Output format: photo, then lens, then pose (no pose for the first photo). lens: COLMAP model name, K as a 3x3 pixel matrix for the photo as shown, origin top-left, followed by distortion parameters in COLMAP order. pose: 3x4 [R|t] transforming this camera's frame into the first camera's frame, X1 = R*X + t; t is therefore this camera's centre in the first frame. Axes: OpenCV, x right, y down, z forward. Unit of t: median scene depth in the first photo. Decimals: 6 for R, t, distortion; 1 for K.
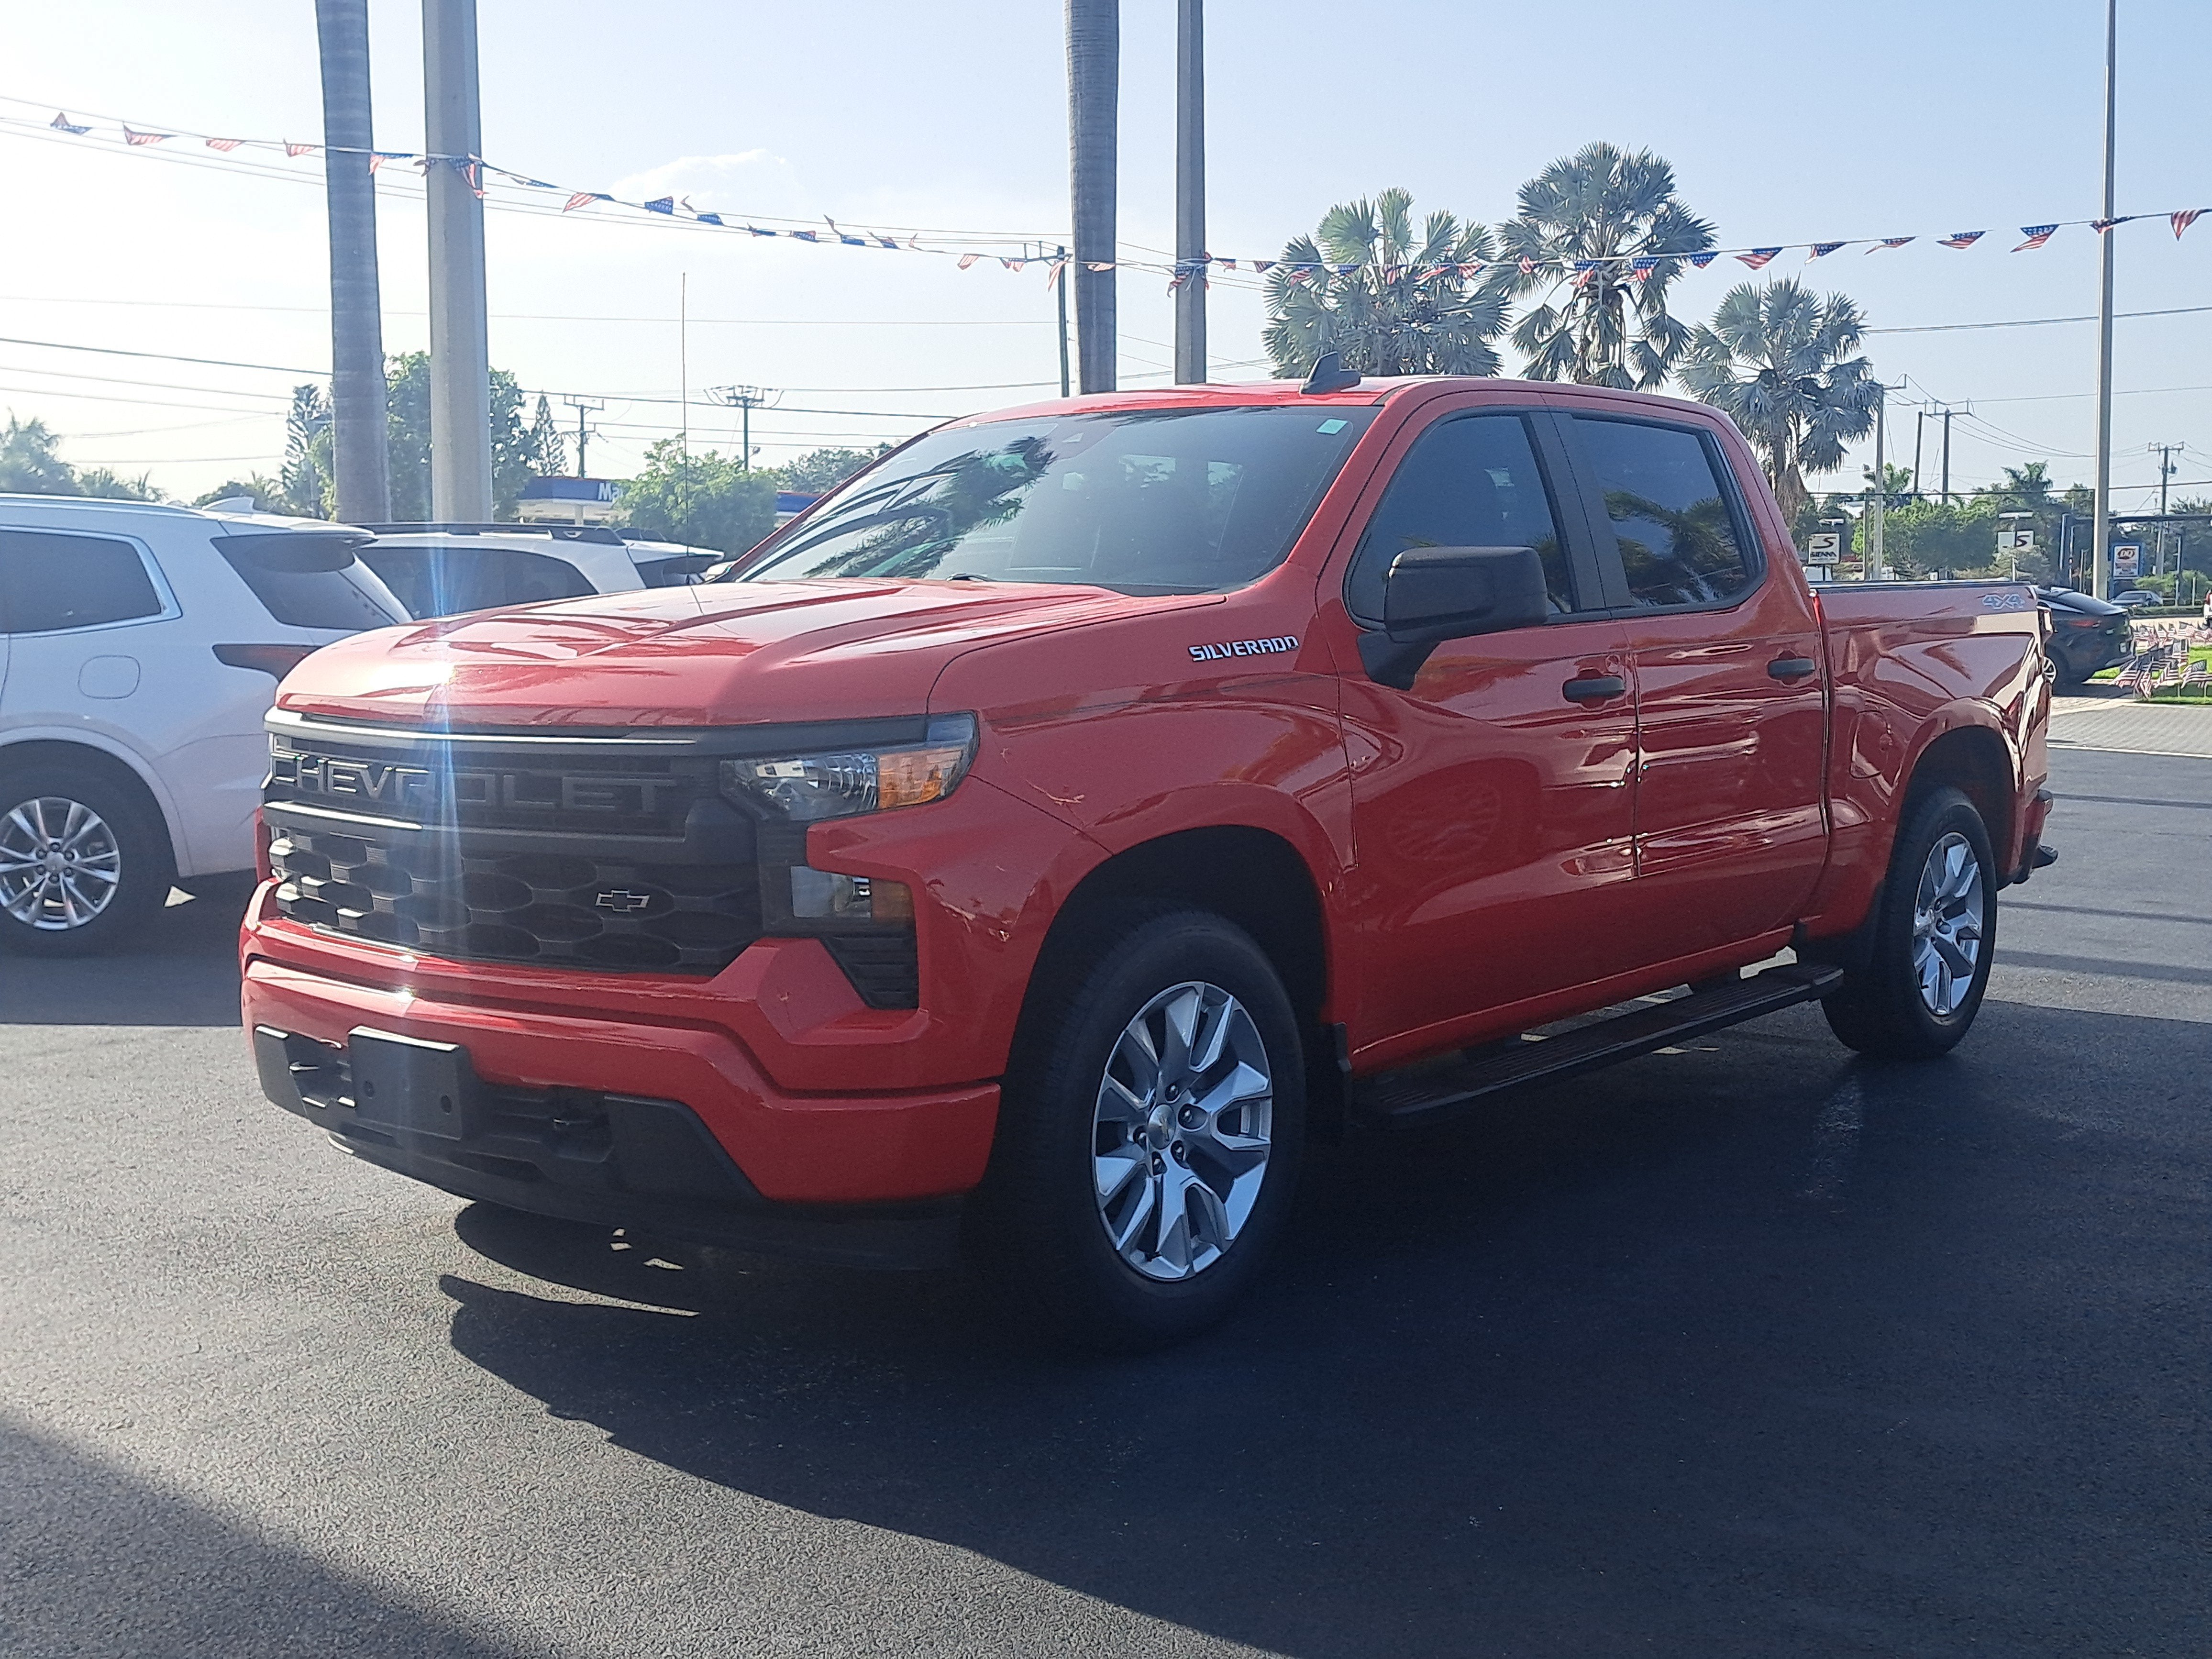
lens RADIAL K [[2744.2, 0, 1101.6], [0, 2744.2, 785.3], [0, 0, 1]] dist [-0.020101, -0.012691]
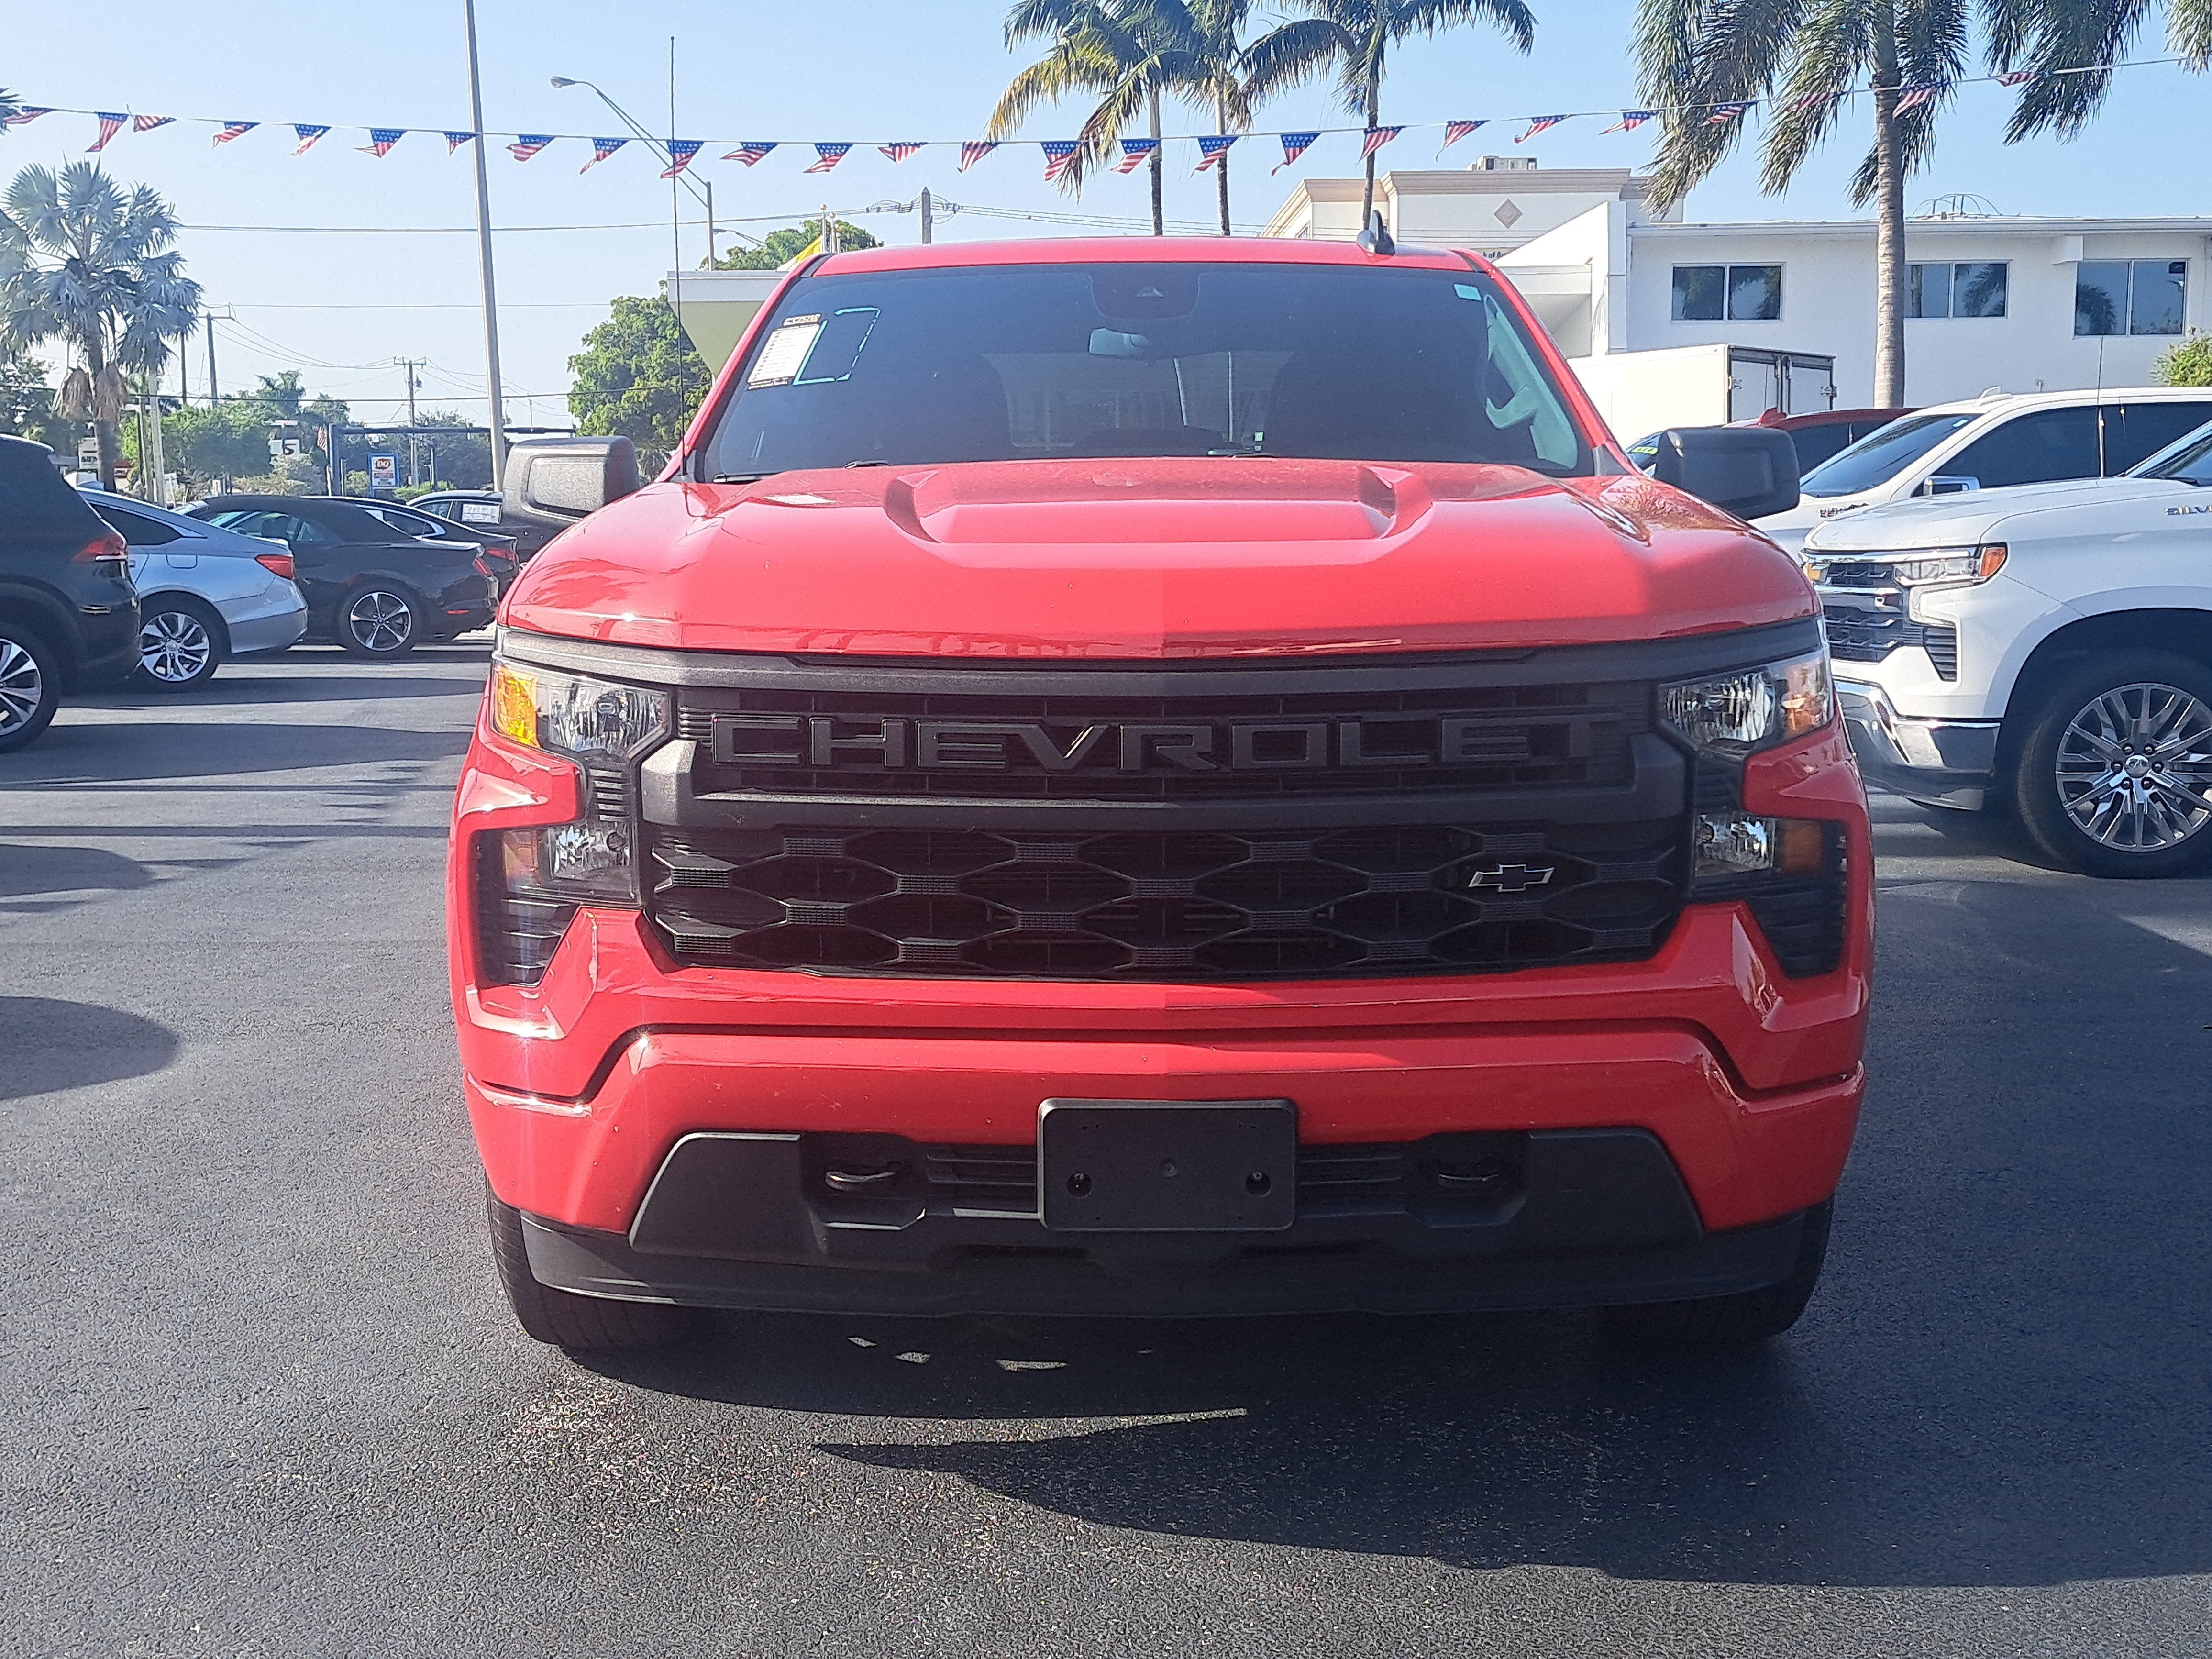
lens RADIAL K [[2585.4, 0, 1073.0], [0, 2585.4, 829.2], [0, 0, 1]] dist [0.282722, -0.542366]
pose [[0.751610, -0.084514, 0.654171, -0.513854], [0.050837, 0.996230, 0.070297, -0.019529], [-0.657646, -0.019580, 0.753072, 0.375938]]
